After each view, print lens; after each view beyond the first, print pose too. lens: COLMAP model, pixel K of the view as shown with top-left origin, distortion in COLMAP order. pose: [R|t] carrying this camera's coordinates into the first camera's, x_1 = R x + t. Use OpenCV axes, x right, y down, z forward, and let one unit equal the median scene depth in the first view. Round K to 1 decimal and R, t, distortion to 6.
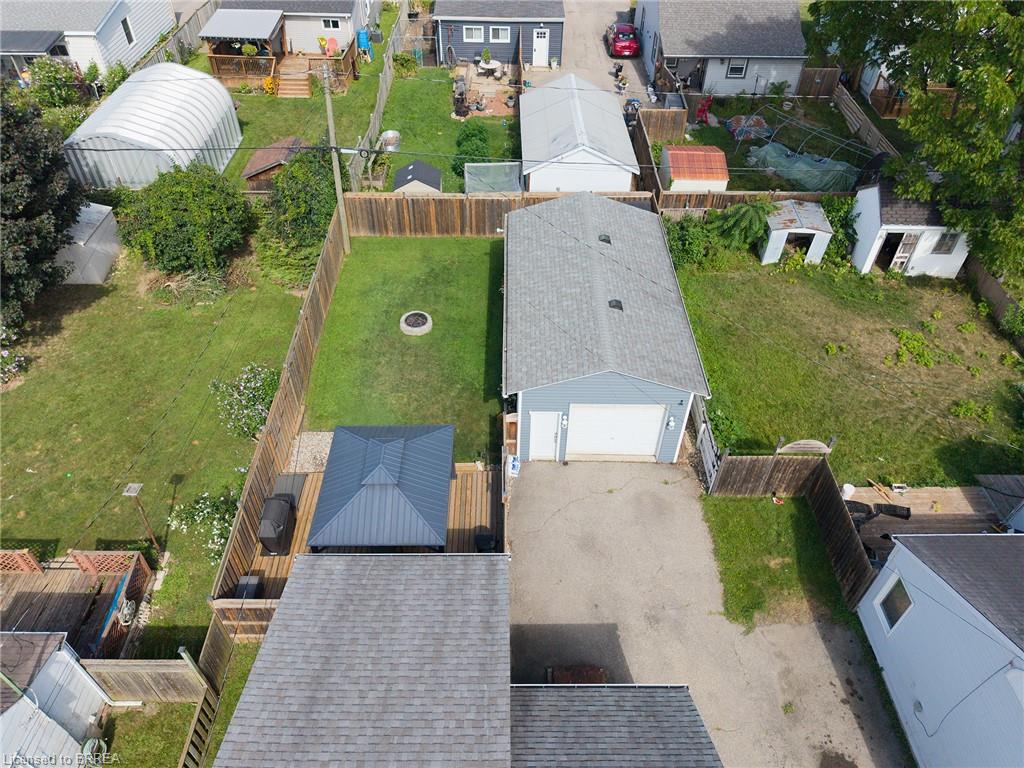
lens RADIAL K [[708.7, 0, 512.0], [0, 708.7, 384.0], [0, 0, 1]] dist [0.010780, 0.001080]
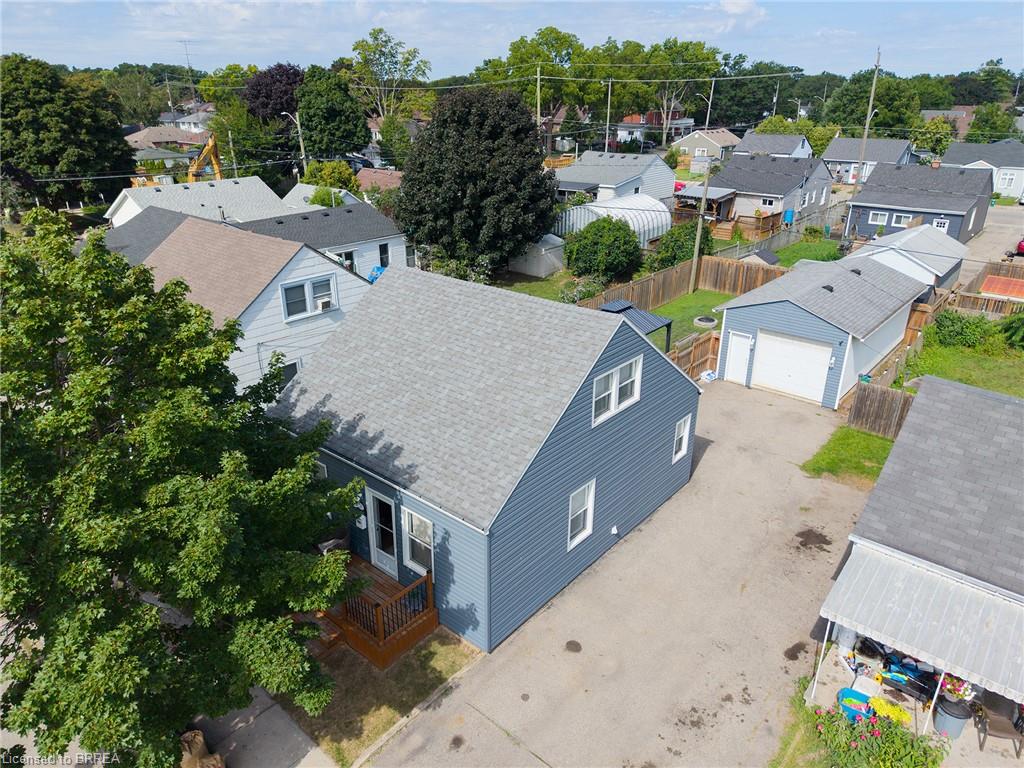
lens RADIAL K [[692.8, 0, 512.0], [0, 692.8, 384.0], [0, 0, 1]] dist [0.036542, -0.055862]
pose [[0.756282, 0.241200, -0.608162, 0.395580], [-0.444342, 0.871647, -0.206864, 0.427341], [0.480206, 0.426679, 0.766386, -0.160462]]
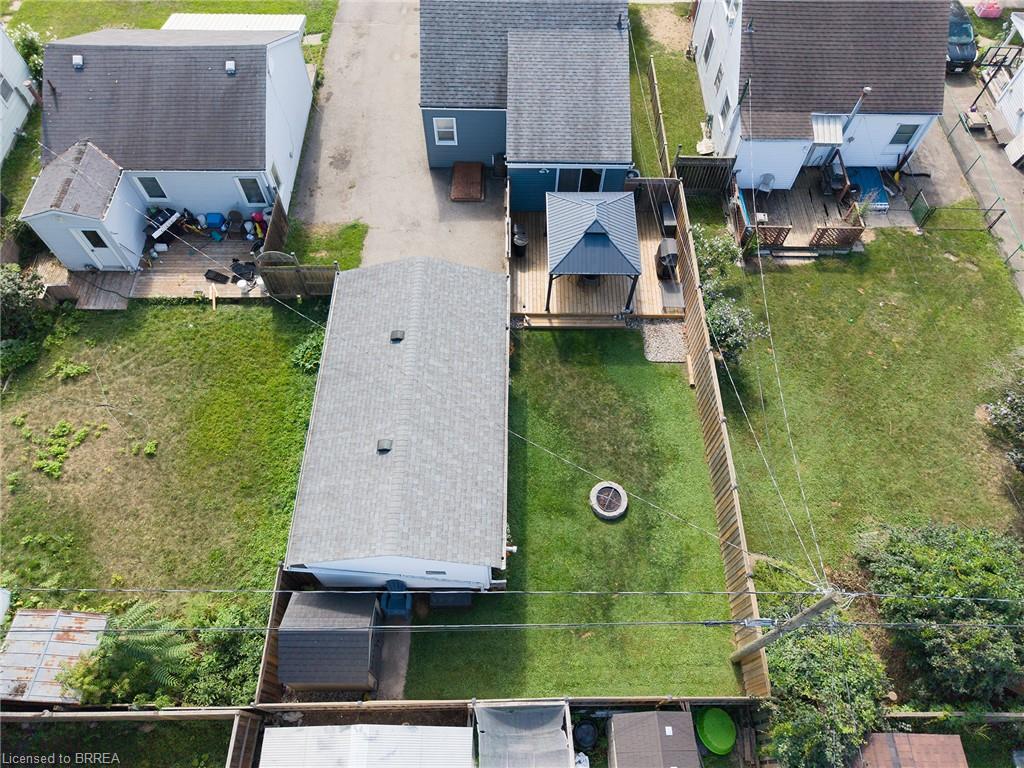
lens RADIAL K [[708.7, 0, 512.0], [0, 708.7, 384.0], [0, 0, 1]] dist [0.010780, 0.001080]
pose [[-0.999486, -0.024950, -0.020109, 0.002992], [-0.013984, -0.225037, 0.974250, -0.818616], [-0.028833, 0.974031, 0.224573, 0.613944]]
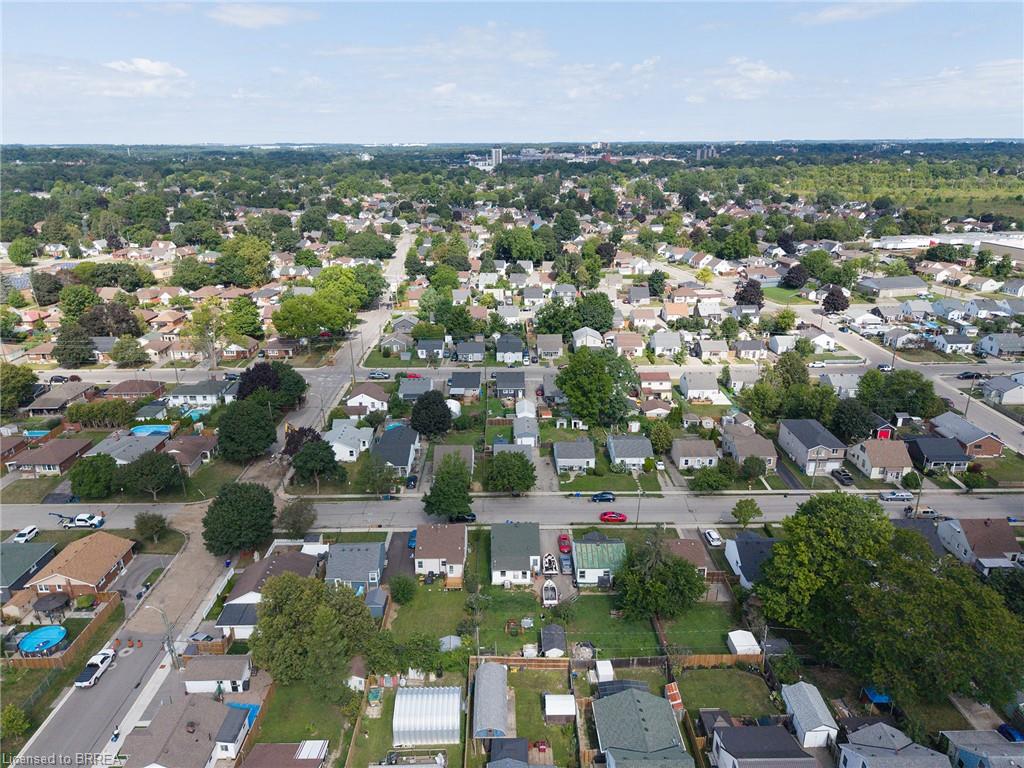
lens RADIAL K [[692.8, 0, 512.0], [0, 692.8, 384.0], [0, 0, 1]] dist [0.036542, -0.055862]
pose [[0.999795, -0.019971, -0.003301, 0.005147], [0.016781, 0.908941, -0.416588, 1.917764], [0.011320, 0.416447, 0.909090, -4.463330]]
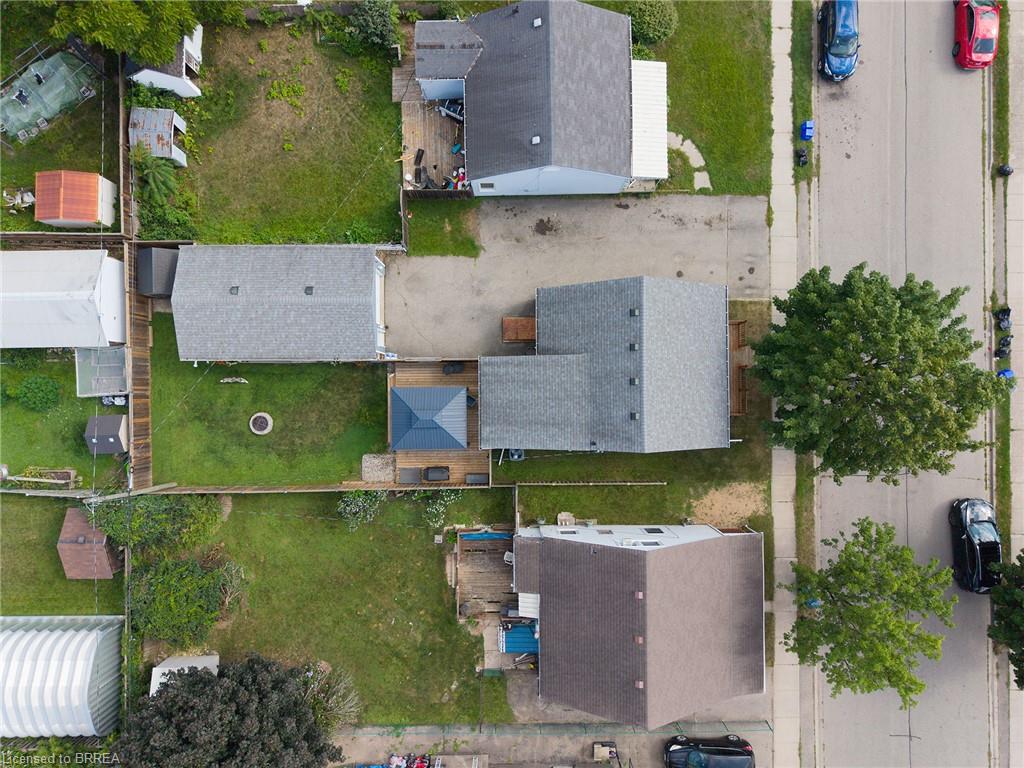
lens RADIAL K [[692.8, 0, 512.0], [0, 692.8, 384.0], [0, 0, 1]] dist [0.036542, -0.055862]
pose [[0.000826, -0.999963, -0.008515, -0.038568], [0.695536, -0.005544, 0.718470, -0.692669], [-0.718491, -0.006516, 0.695506, -0.335404]]
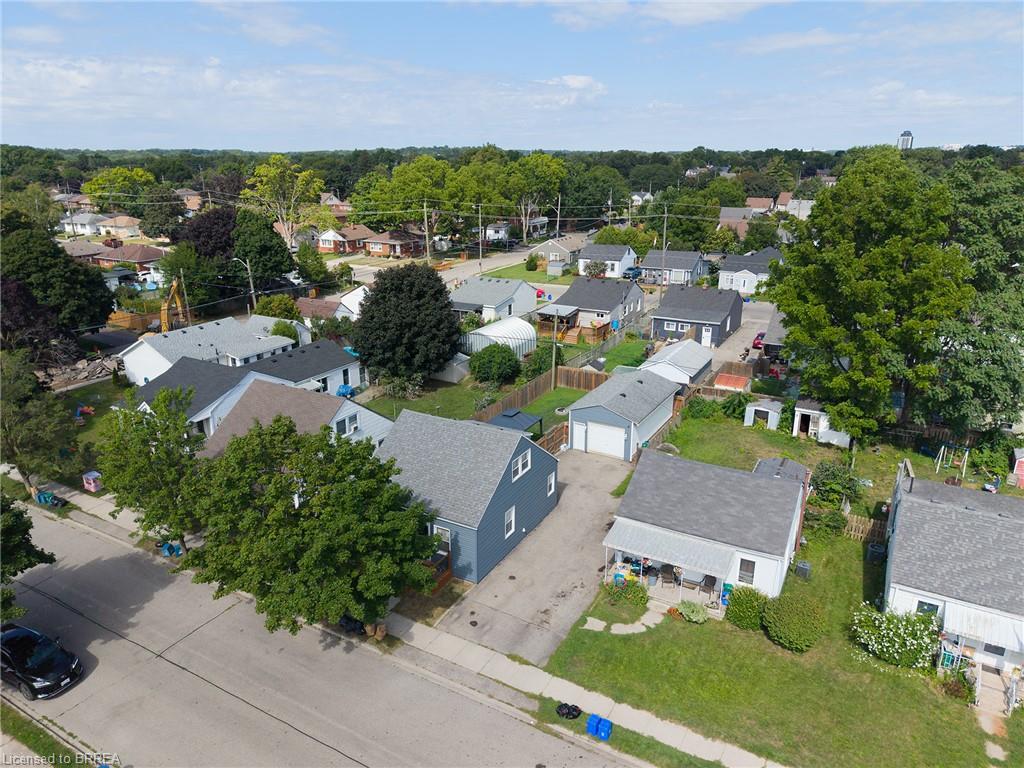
lens RADIAL K [[687.9, 0, 512.0], [0, 687.9, 384.0], [0, 0, 1]] dist [0.106710, -0.121940]
pose [[0.865868, 0.138205, -0.480803, 0.704743], [-0.332114, 0.877548, -0.345848, 0.595796], [0.374130, 0.459140, 0.805740, -0.804600]]
